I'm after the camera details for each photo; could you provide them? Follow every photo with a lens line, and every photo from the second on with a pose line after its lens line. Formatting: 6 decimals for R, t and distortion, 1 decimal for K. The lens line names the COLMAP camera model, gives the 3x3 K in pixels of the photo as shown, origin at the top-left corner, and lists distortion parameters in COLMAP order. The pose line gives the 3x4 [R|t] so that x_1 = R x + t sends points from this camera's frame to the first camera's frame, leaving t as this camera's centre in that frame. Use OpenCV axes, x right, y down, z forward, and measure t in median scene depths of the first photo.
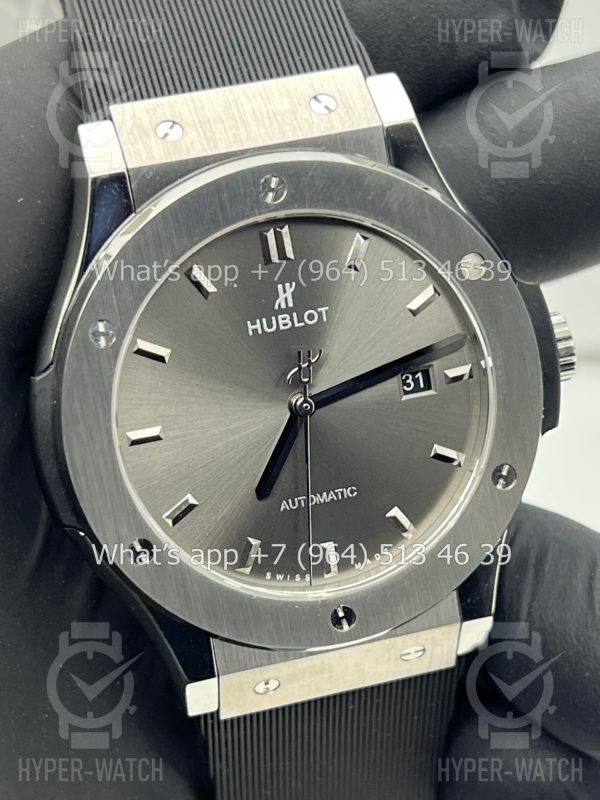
lens RADIAL K [[1794.9, 0, 299.2], [0, 1794.9, 401.5], [0, 0, 1]] dist [0.218829, 0.187120]
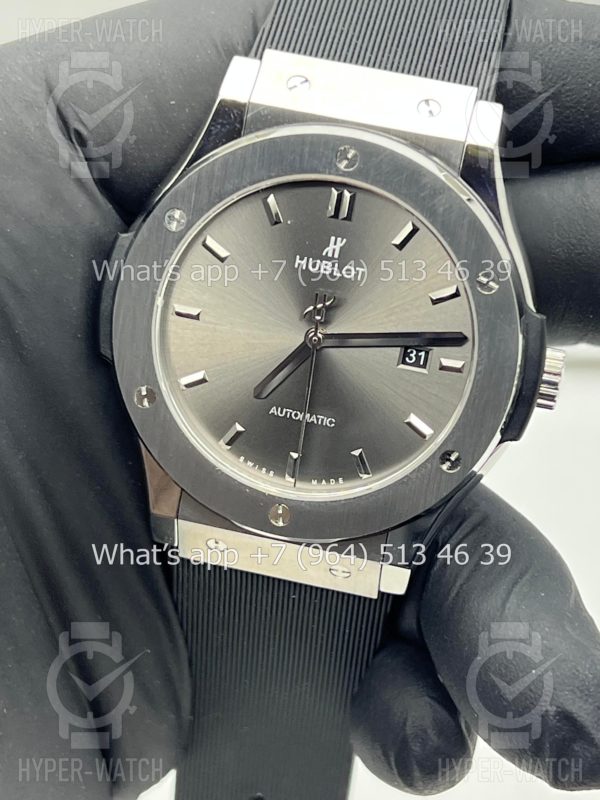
lens RADIAL K [[1786.6, 0, 301.8], [0, 1786.6, 402.7], [0, 0, 1]] dist [0.163626, 0.369060]
pose [[0.878958, 0.385309, -0.281014, 0.345428], [-0.375613, 0.922406, 0.089900, -0.062005], [0.293848, 0.026534, 0.955484, -0.139576]]
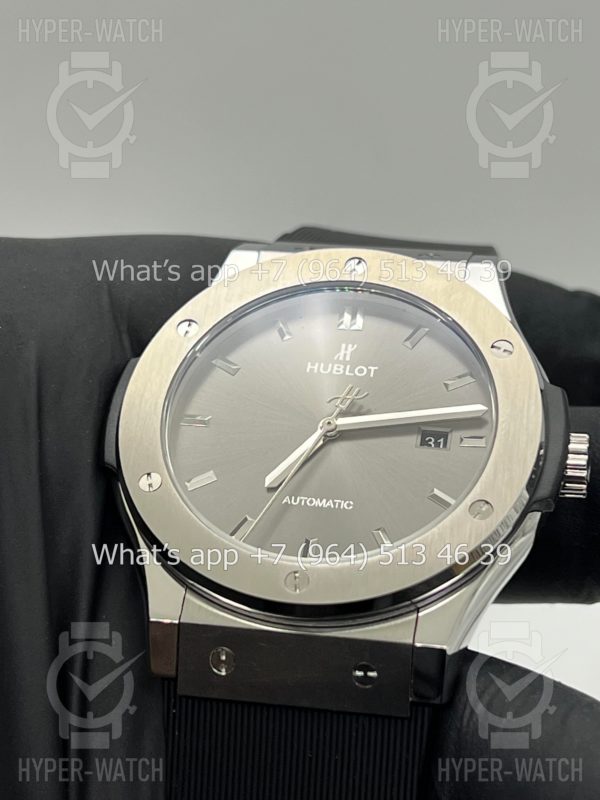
lens RADIAL K [[1786.6, 0, 301.8], [0, 1786.6, 402.7], [0, 0, 1]] dist [0.163626, 0.369060]
pose [[0.893707, 0.086703, -0.440194, 0.491327], [-0.354890, 0.736881, -0.575377, 0.658832], [0.274484, 0.670439, 0.689326, 0.191284]]
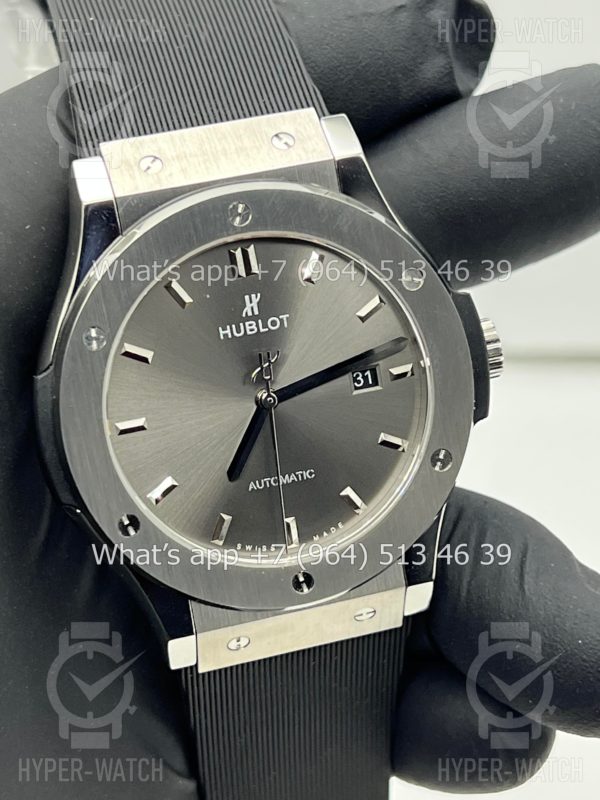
lens RADIAL K [[1786.6, 0, 301.8], [0, 1786.6, 402.7], [0, 0, 1]] dist [0.163626, 0.369060]
pose [[0.999968, -0.006313, 0.004899, 0.018685], [0.006366, 0.999919, -0.011027, 0.017153], [-0.004829, 0.011057, 0.999927, -0.156718]]
